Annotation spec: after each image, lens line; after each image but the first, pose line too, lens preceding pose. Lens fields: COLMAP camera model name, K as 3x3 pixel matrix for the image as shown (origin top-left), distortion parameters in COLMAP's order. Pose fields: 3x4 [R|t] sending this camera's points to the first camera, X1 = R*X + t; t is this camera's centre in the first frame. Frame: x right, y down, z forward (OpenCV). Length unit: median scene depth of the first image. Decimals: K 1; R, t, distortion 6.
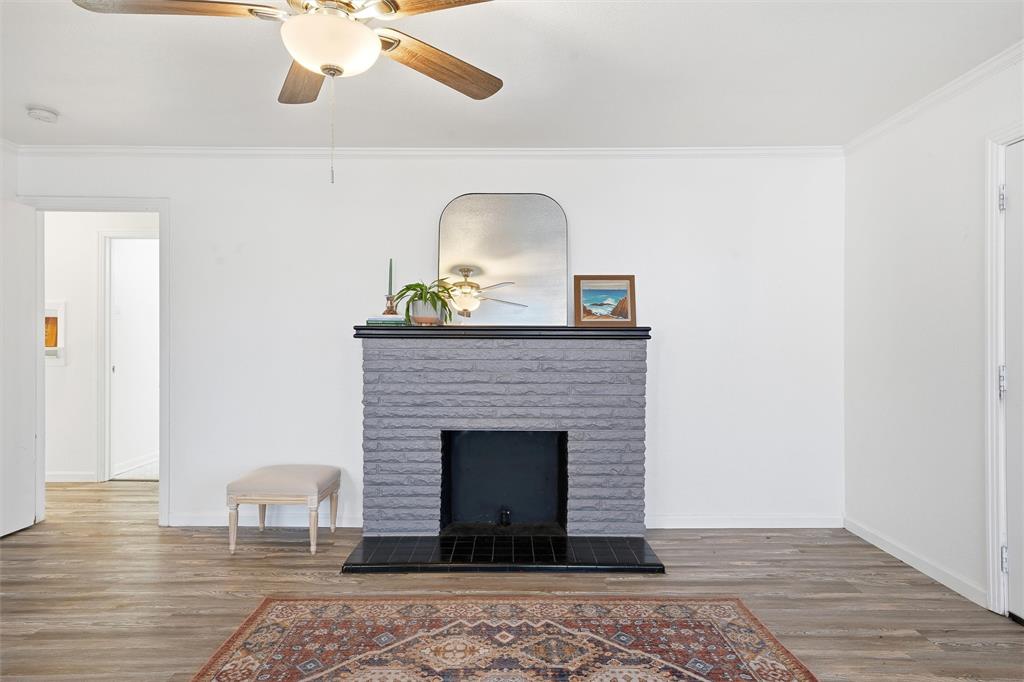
lens RADIAL K [[608.0, 0, 510.8], [0, 608.0, 337.0], [0, 0, 1]] dist [0.002942, 0.000505]
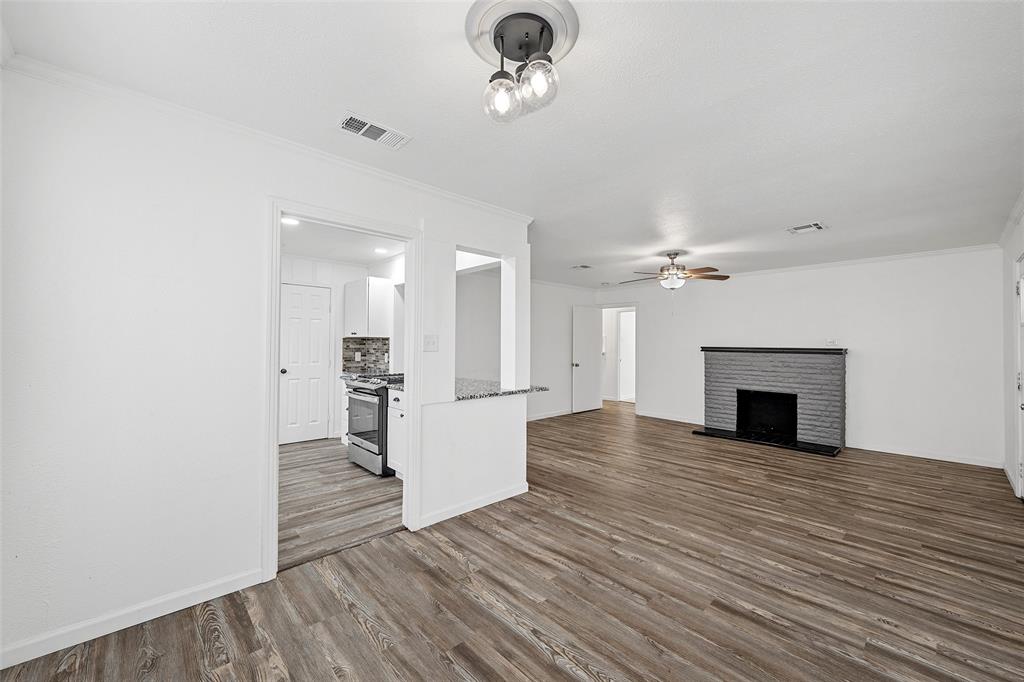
lens RADIAL K [[398.7, 0, 515.9], [0, 398.7, 341.9], [0, 0, 1]] dist [-0.002270, -0.000145]
pose [[0.683673, -0.000796, -0.729788, 0.462344], [-0.004512, 0.999976, -0.005317, -0.027552], [0.729775, 0.006928, 0.683652, -0.788002]]
